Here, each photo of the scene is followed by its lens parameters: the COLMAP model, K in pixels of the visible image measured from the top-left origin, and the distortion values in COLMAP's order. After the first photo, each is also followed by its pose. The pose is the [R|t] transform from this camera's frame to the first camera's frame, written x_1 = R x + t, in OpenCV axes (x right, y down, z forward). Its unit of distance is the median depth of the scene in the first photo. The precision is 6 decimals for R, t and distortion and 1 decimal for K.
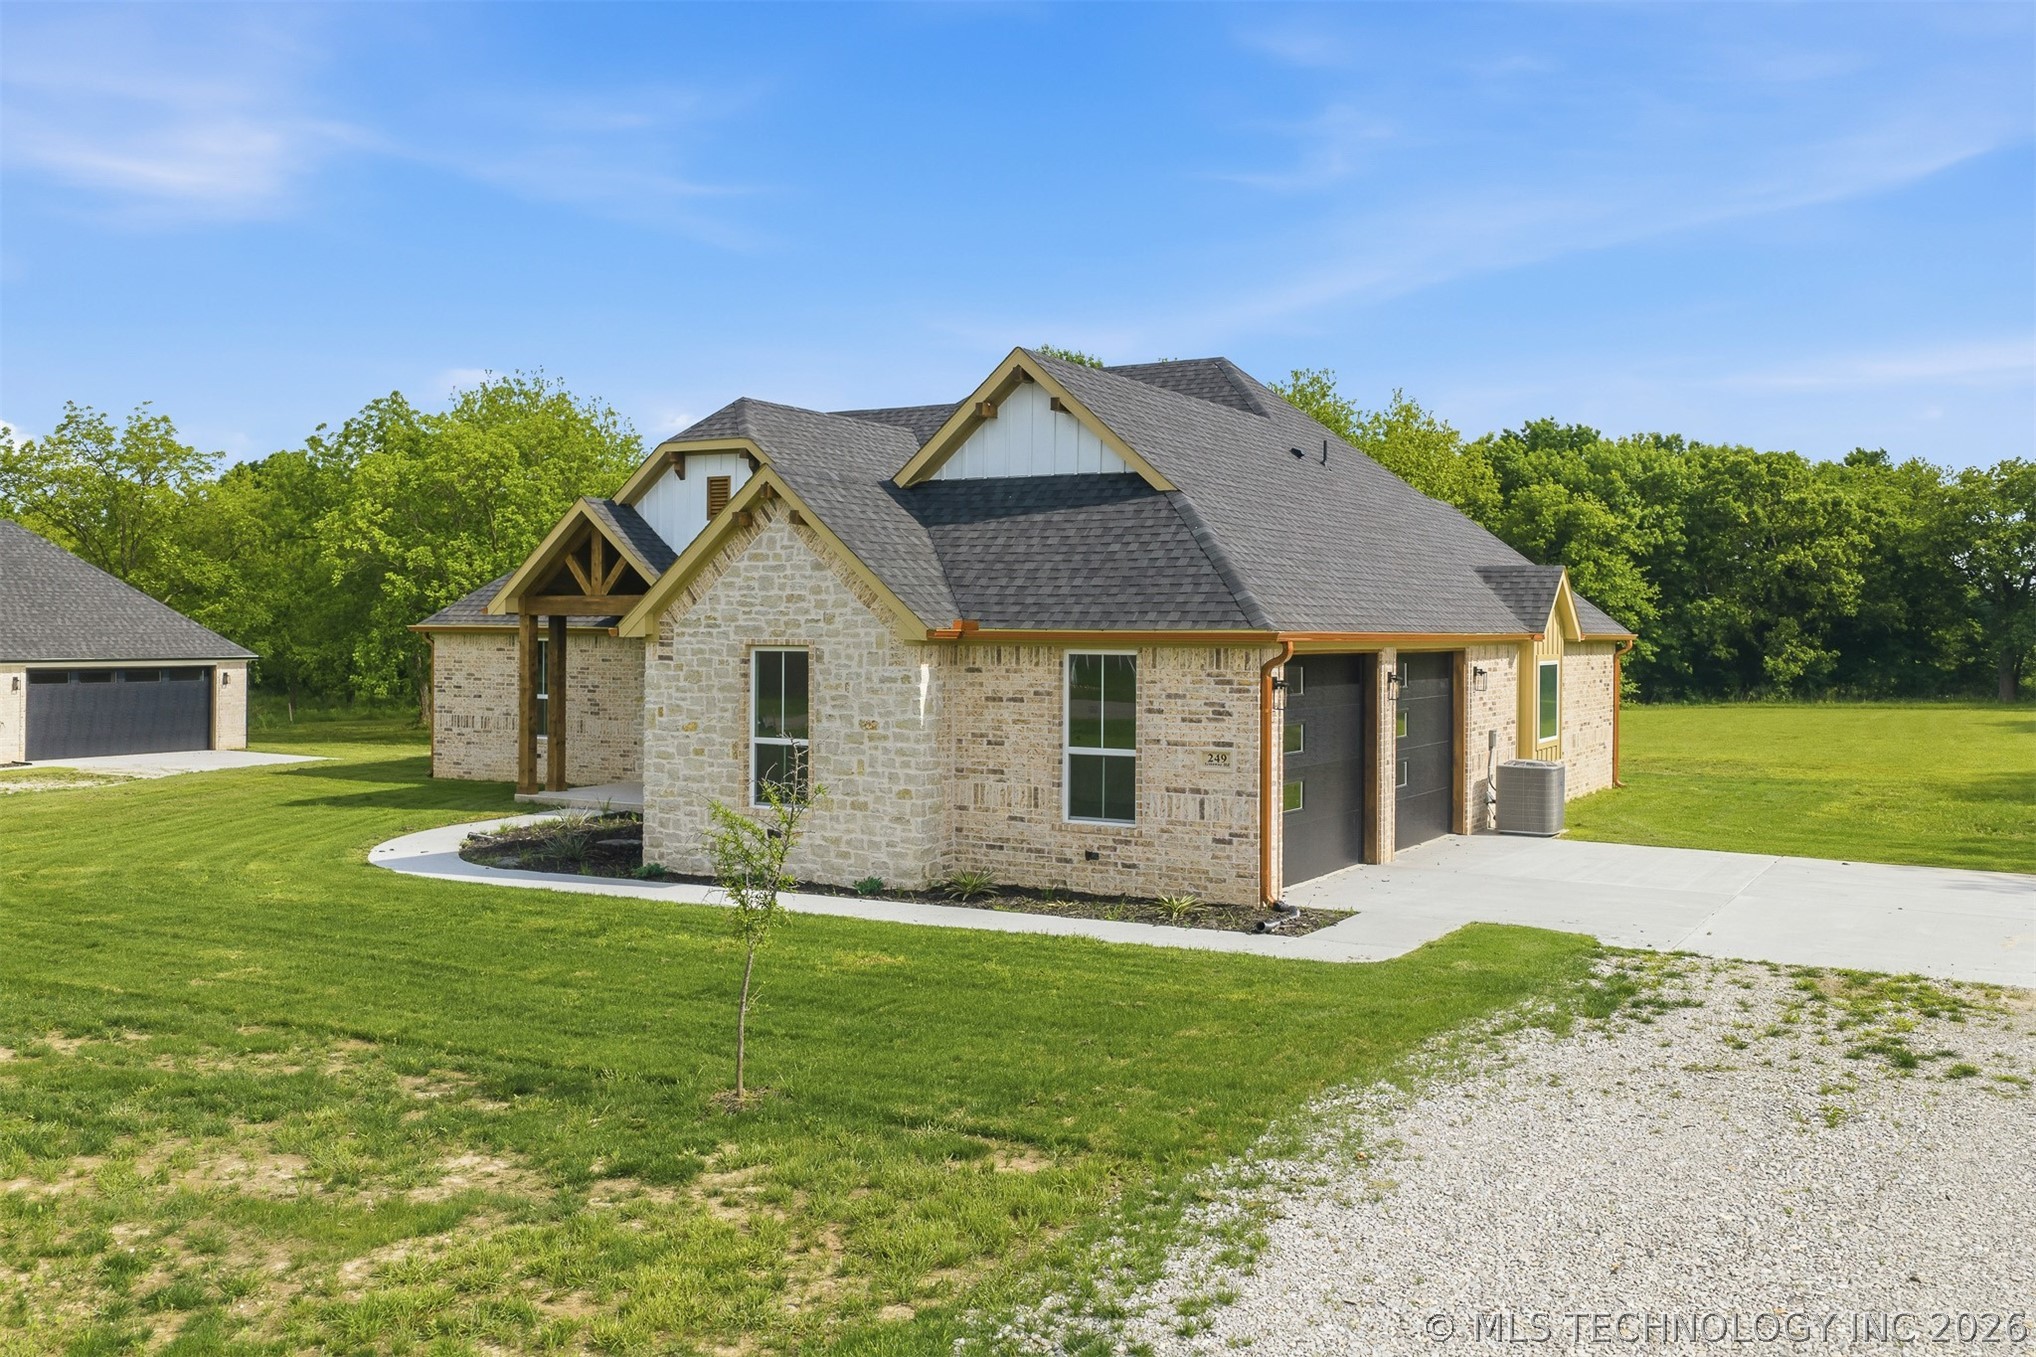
lens RADIAL K [[1720.2, 0, 1022.7], [0, 1720.2, 619.1], [0, 0, 1]] dist [-0.006490, -0.009034]
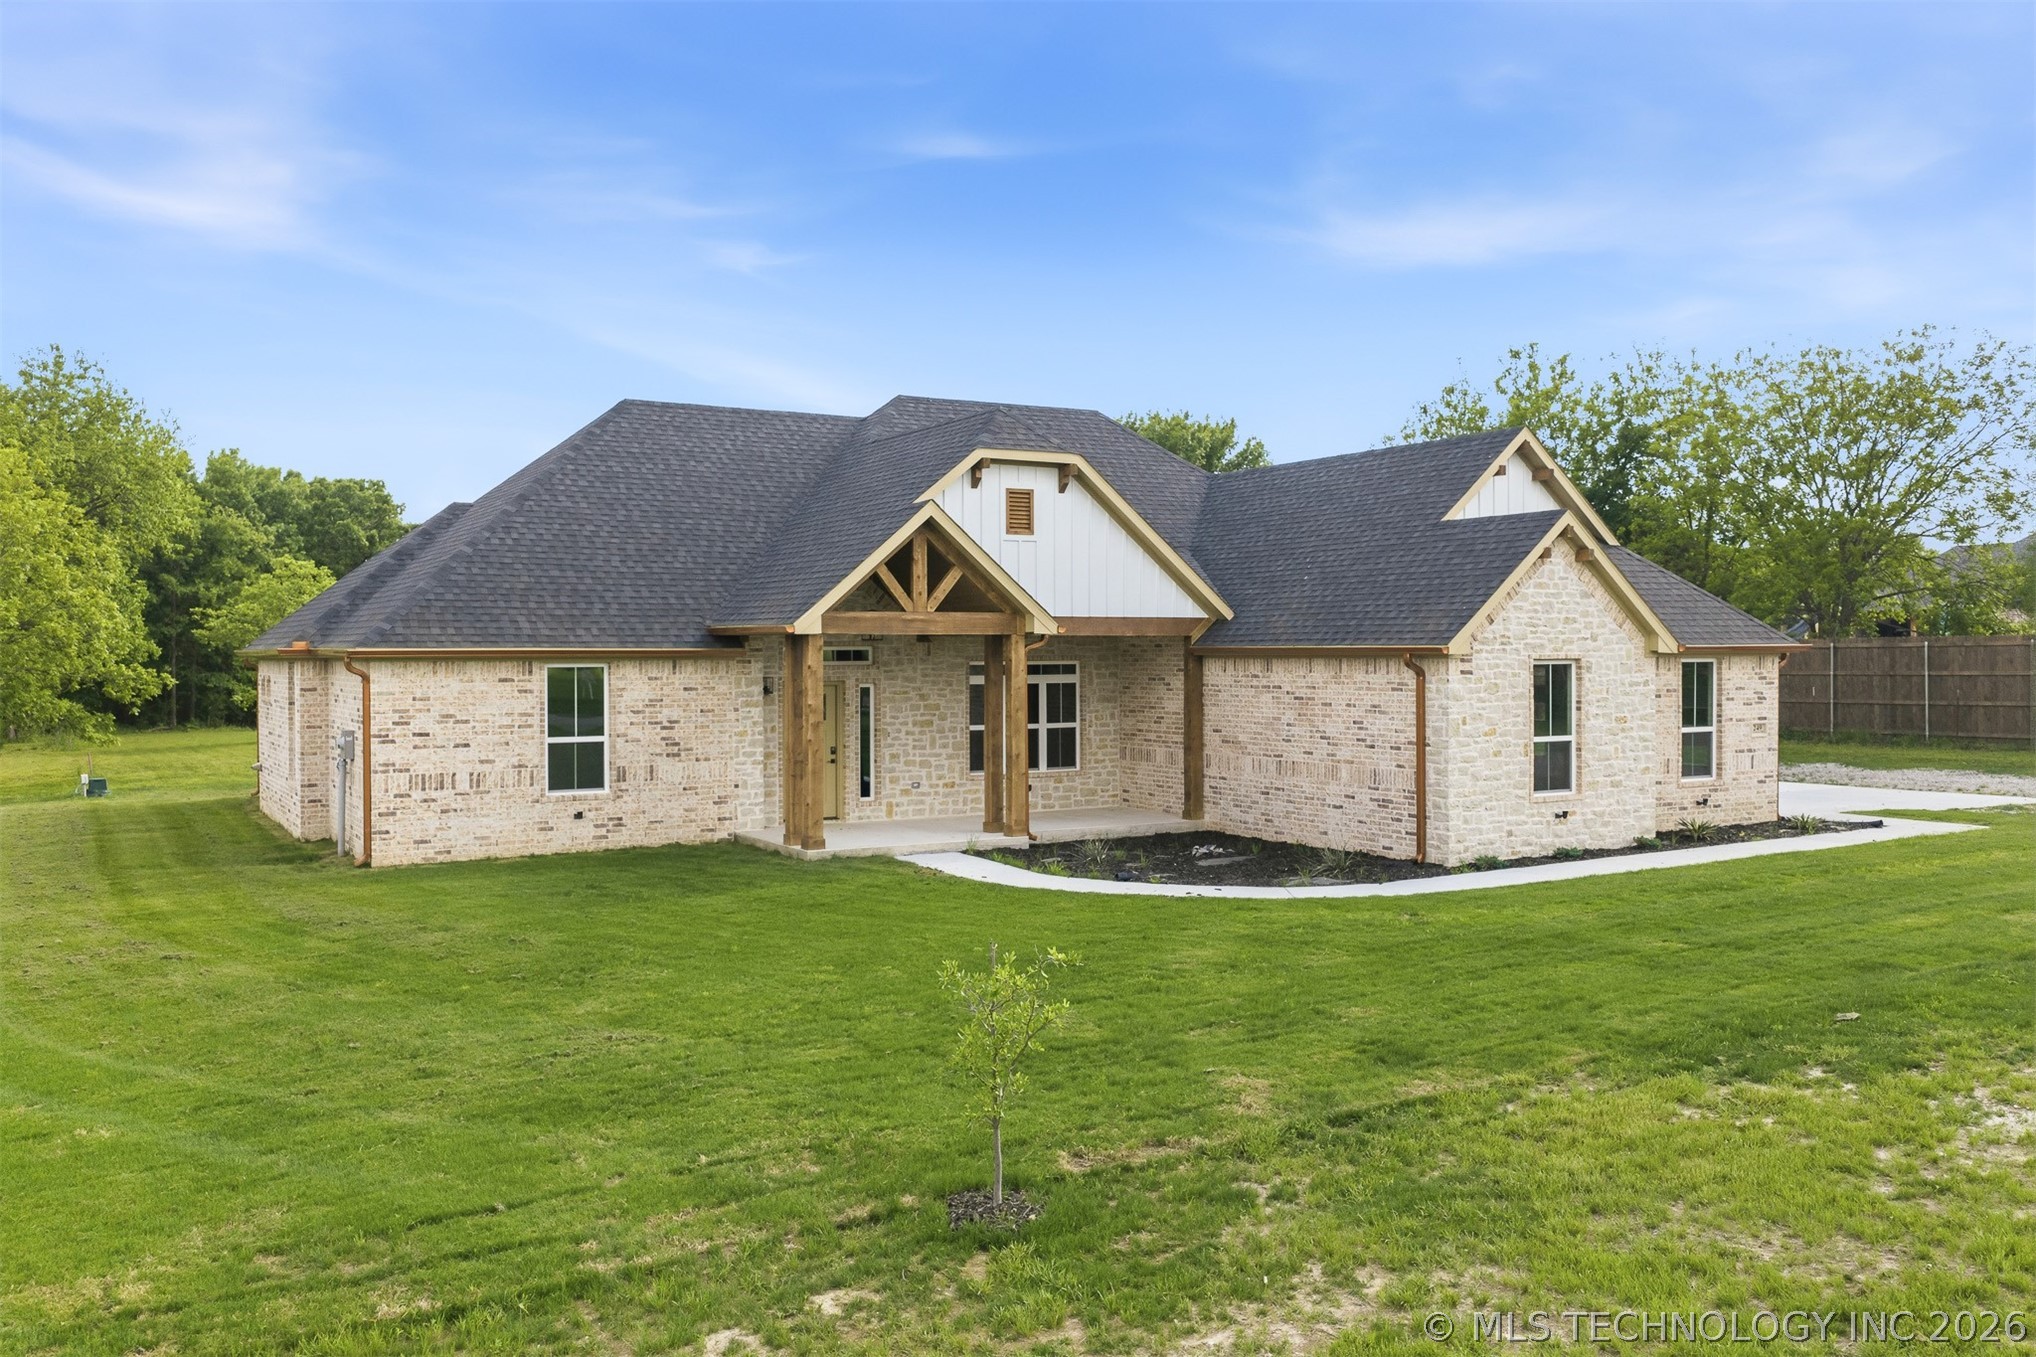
lens RADIAL K [[1713.5, 0, 1018.0], [0, 1713.5, 678.5], [0, 0, 1]] dist [0.005921, -0.001394]
pose [[0.504312, -0.023636, 0.863198, -1.503094], [0.001533, 0.999648, 0.026476, -0.004109], [-0.863520, -0.012029, 0.504170, 0.788611]]
